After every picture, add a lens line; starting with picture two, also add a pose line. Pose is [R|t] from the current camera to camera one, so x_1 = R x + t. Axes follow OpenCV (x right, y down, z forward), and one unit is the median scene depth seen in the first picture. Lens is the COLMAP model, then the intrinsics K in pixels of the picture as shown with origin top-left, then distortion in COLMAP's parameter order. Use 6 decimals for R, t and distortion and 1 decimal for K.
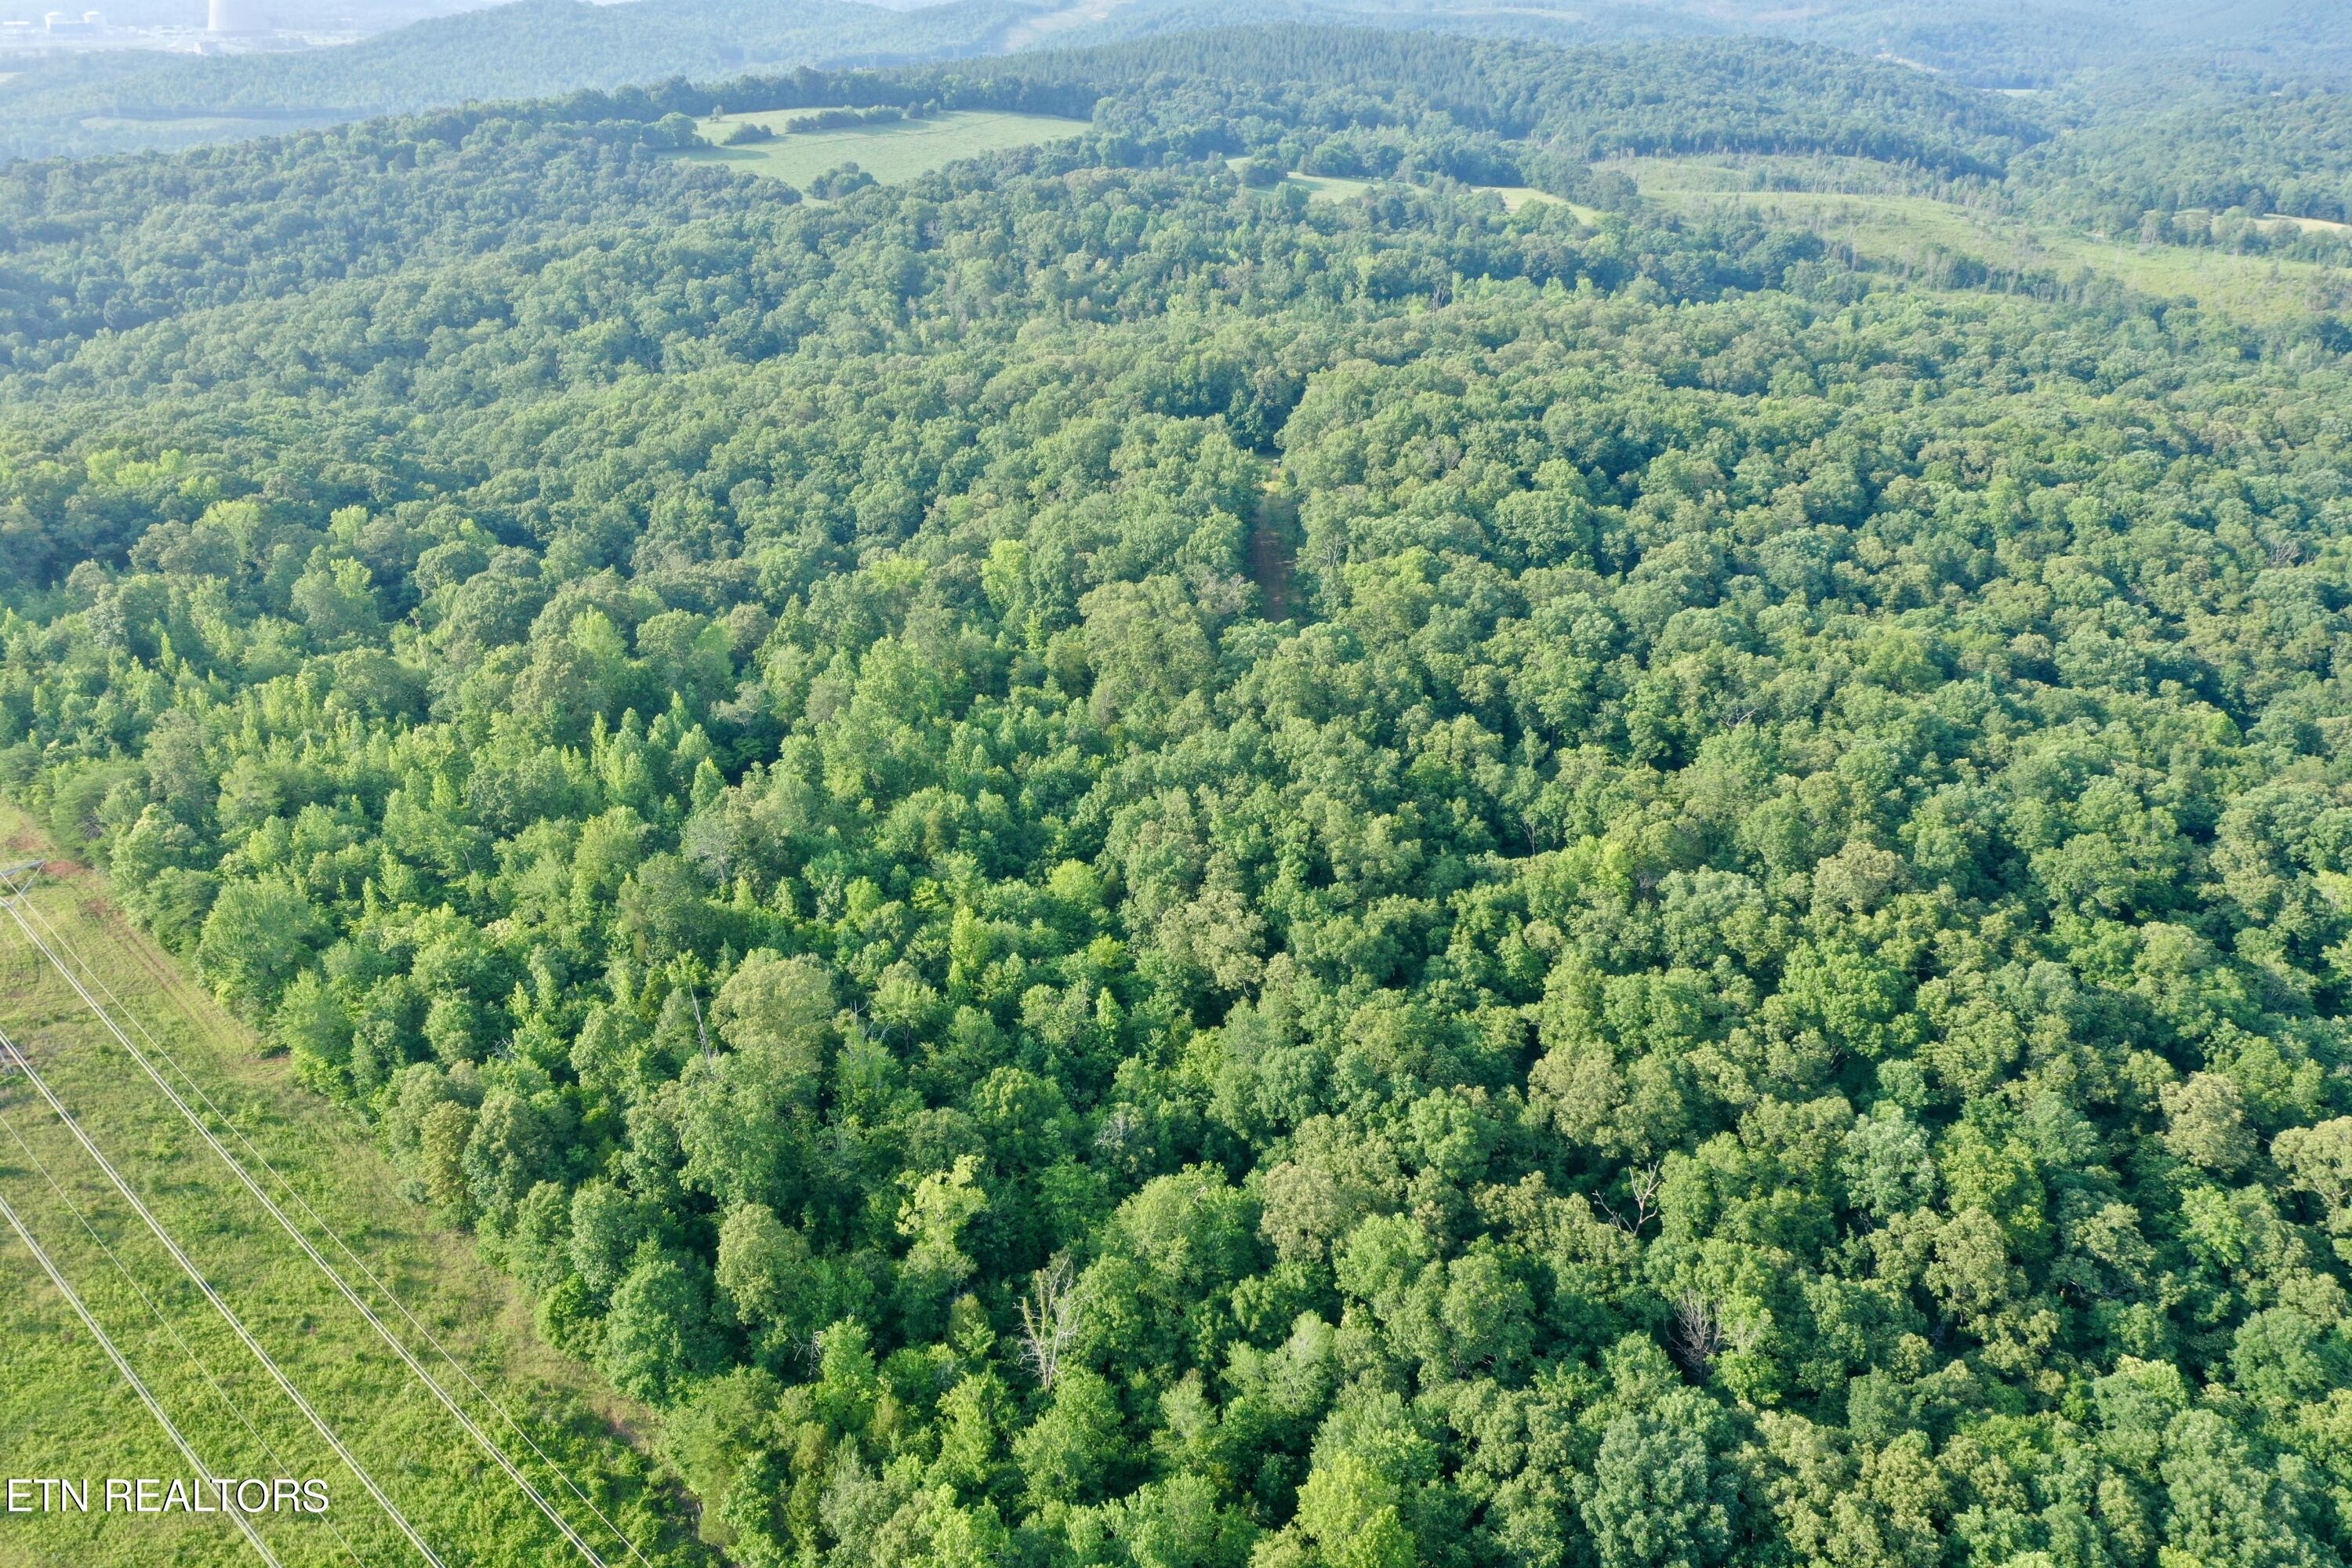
lens RADIAL K [[1850.6, 0, 1176.0], [0, 1850.6, 784.0], [0, 0, 1]] dist [-0.001736, 0.004893]
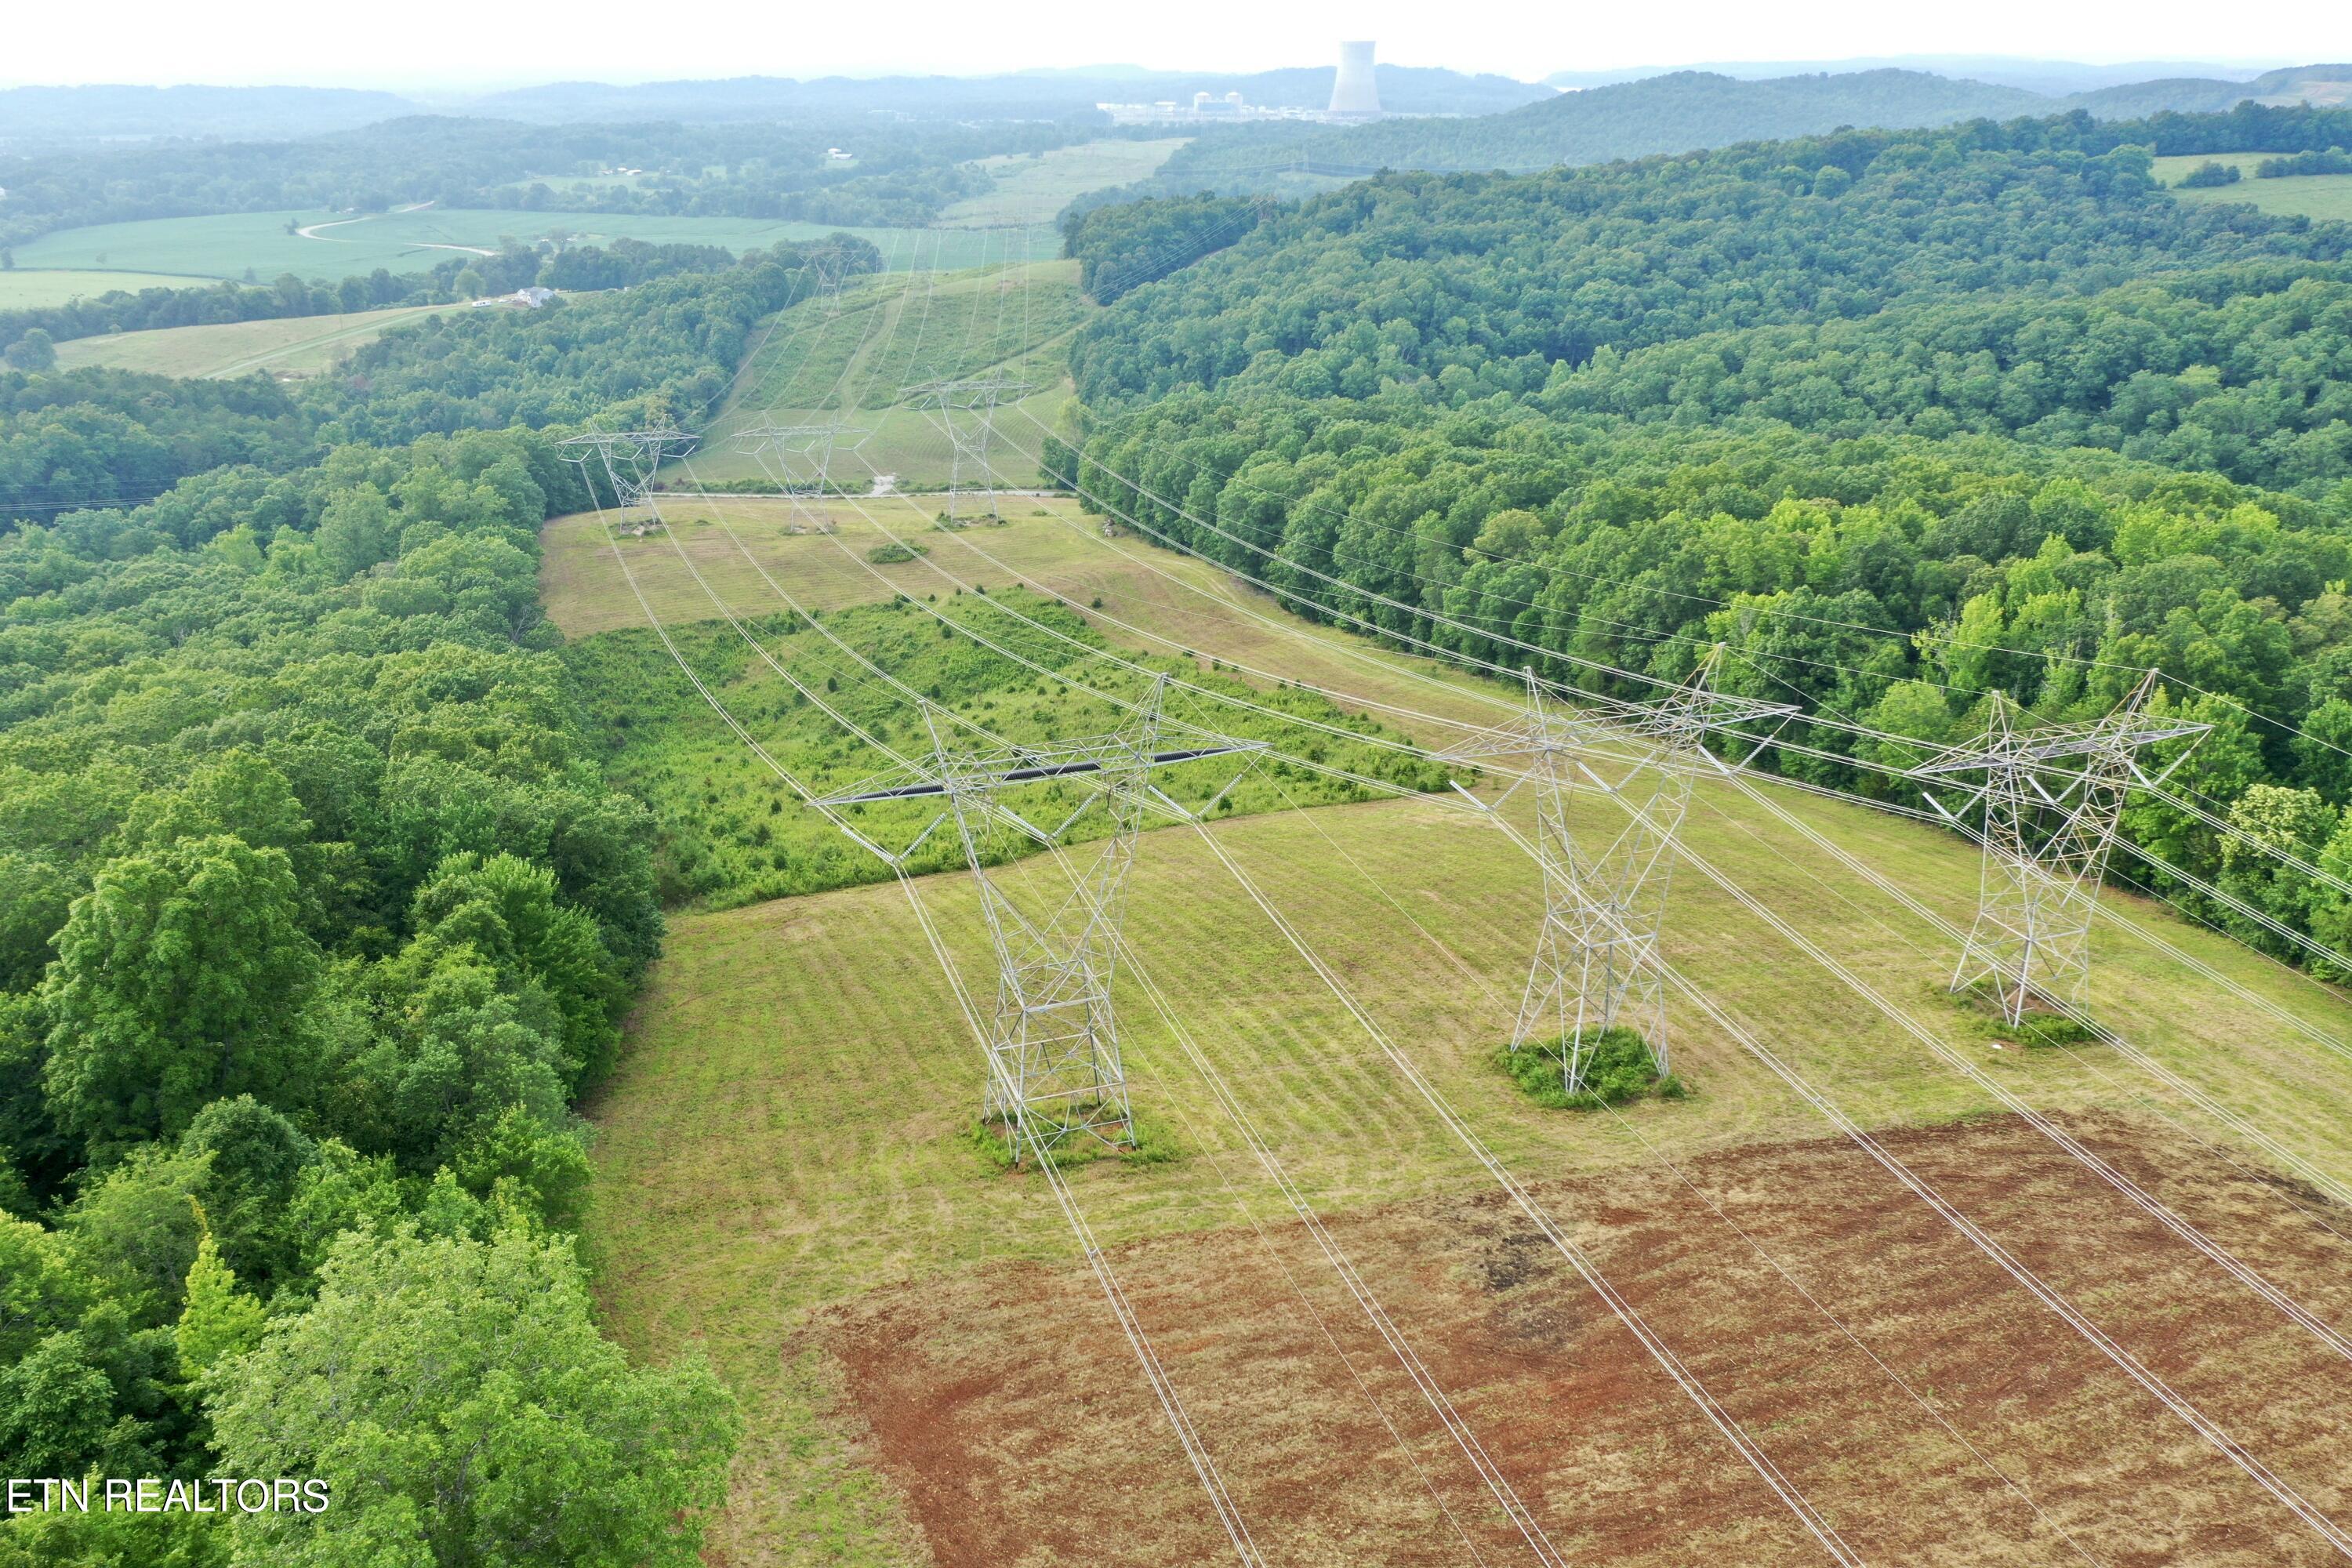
lens RADIAL K [[1858.5, 0, 1176.0], [0, 1858.5, 784.0], [0, 0, 1]] dist [0.005360, 0.002255]
pose [[0.881723, 0.172044, -0.439278, -0.285727], [-0.195008, 0.980774, -0.007301, -0.013920], [0.429577, 0.092100, 0.898321, 0.170455]]
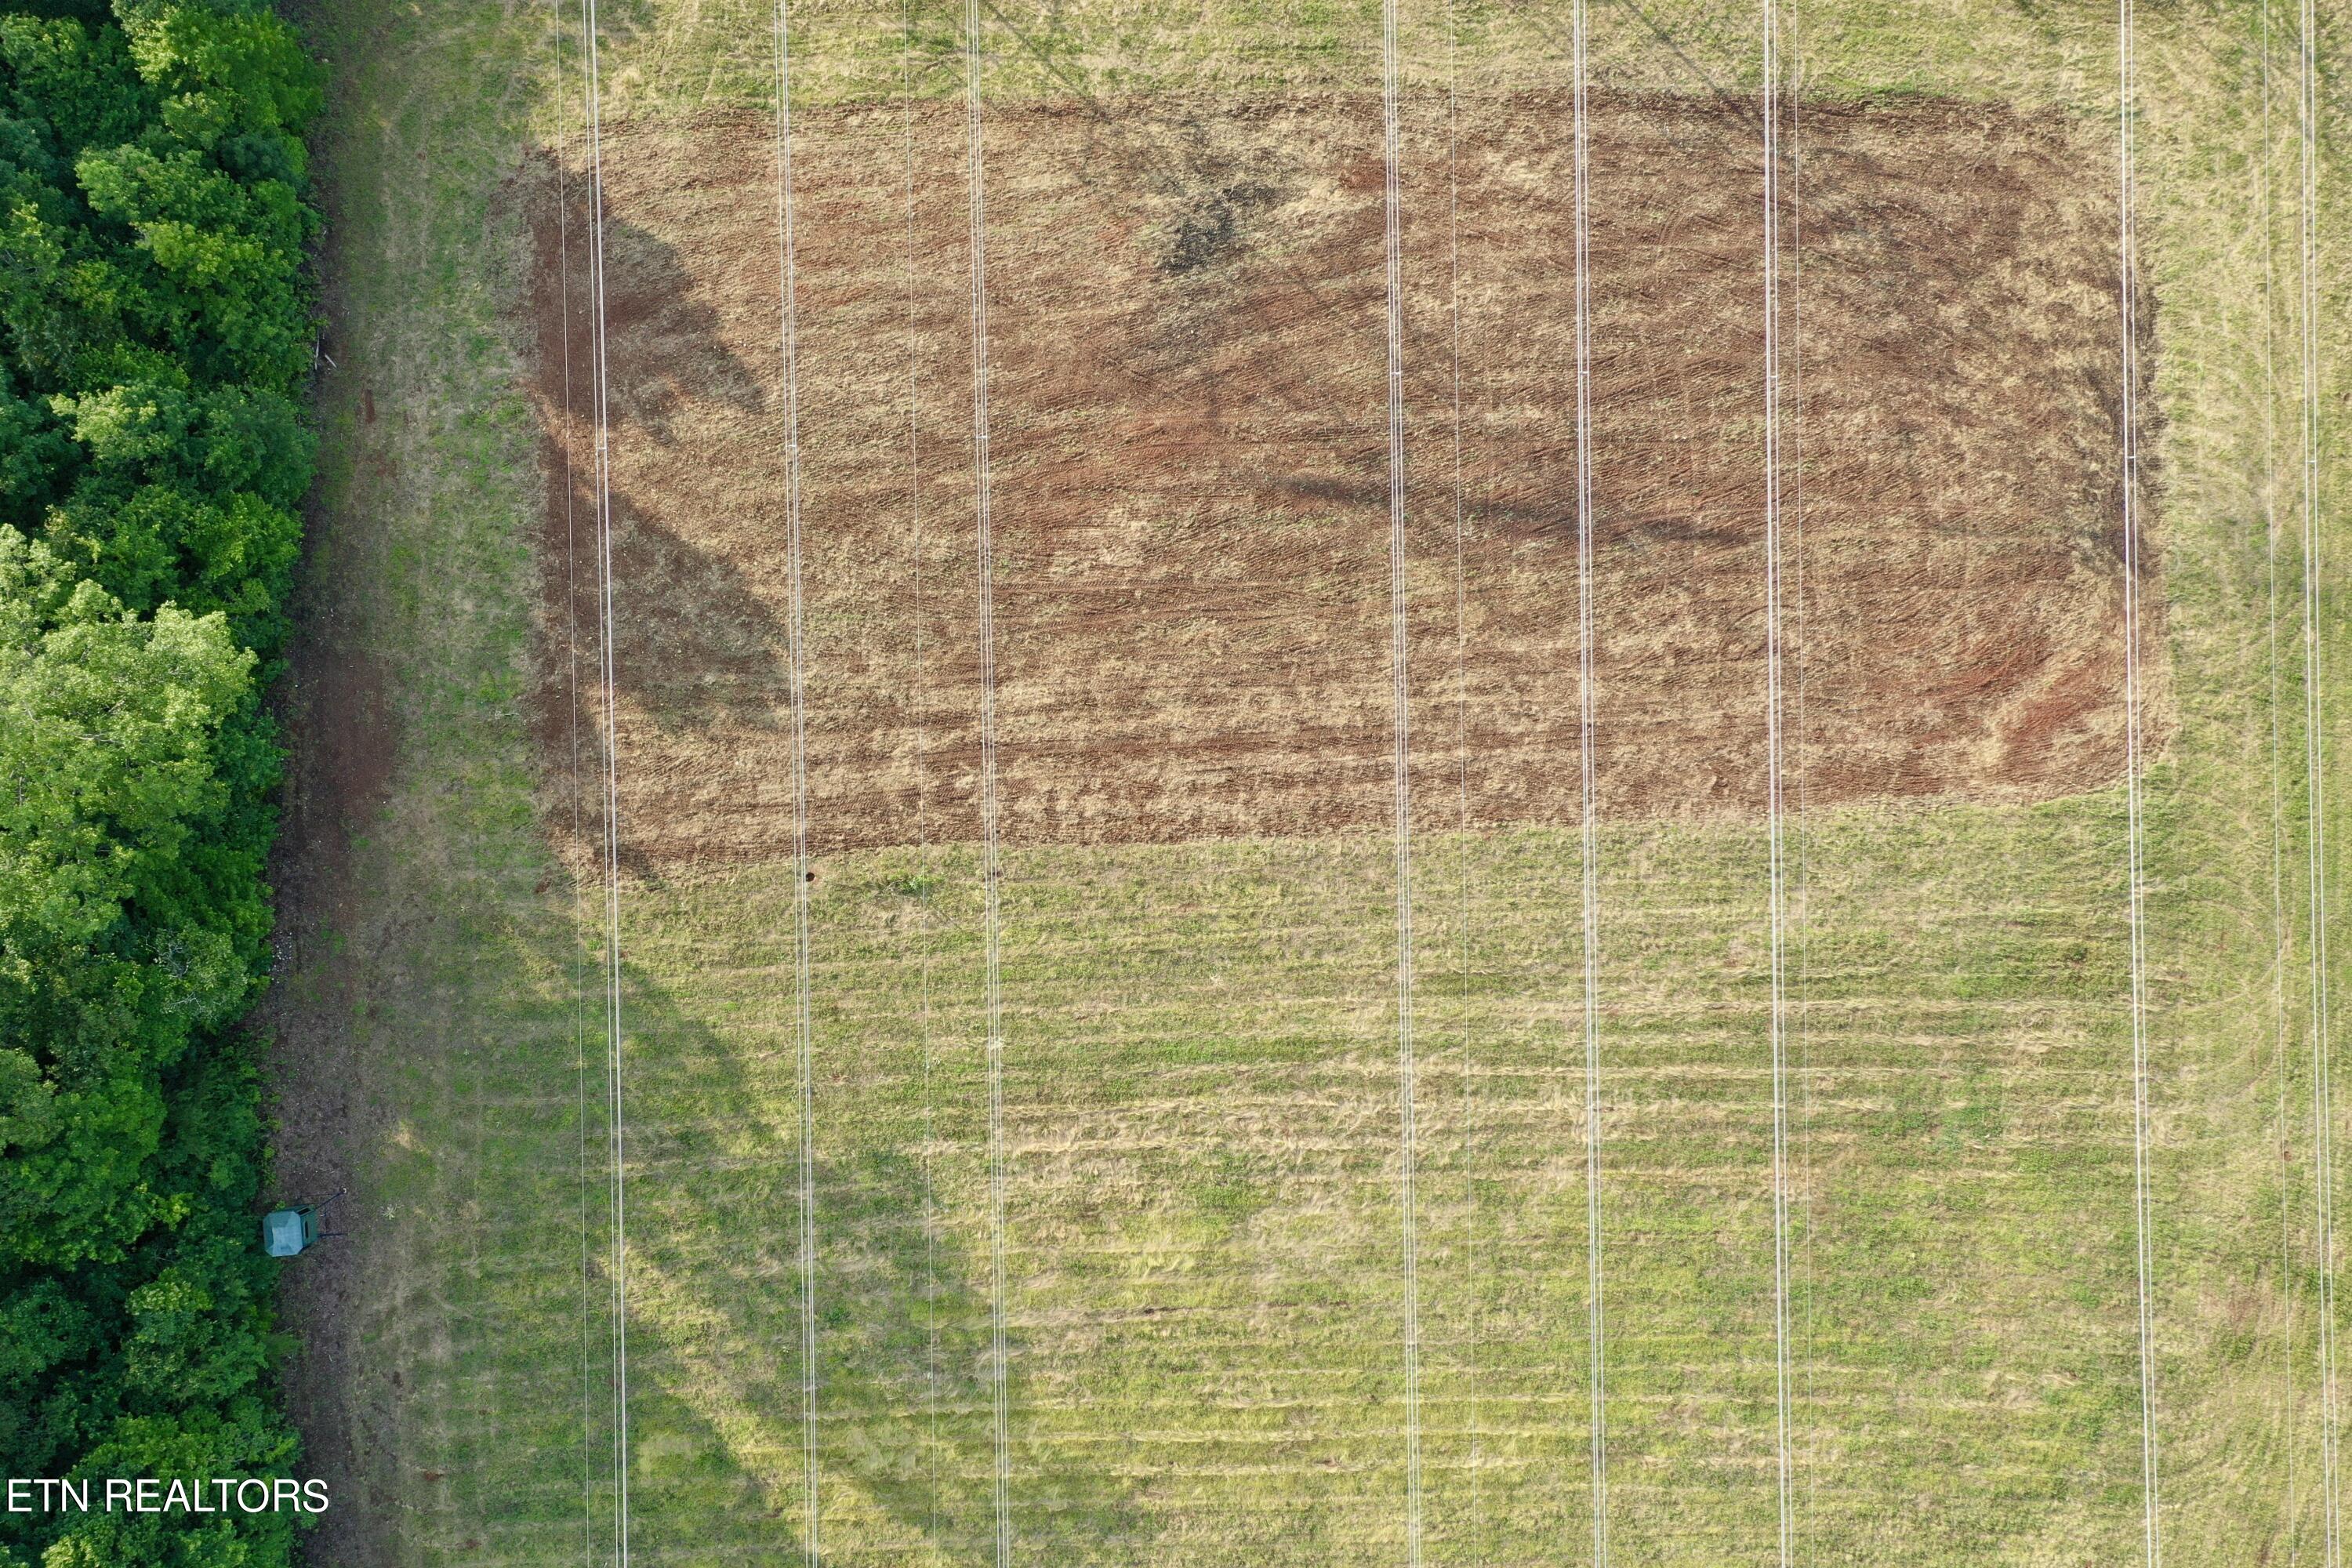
lens RADIAL K [[1858.5, 0, 1176.0], [0, 1858.5, 784.0], [0, 0, 1]] dist [0.005360, 0.002255]
pose [[0.681654, 0.730411, -0.042979, -0.283675], [-0.278215, 0.313077, 0.908063, -0.088358], [0.676715, -0.607028, 0.416622, 0.215853]]
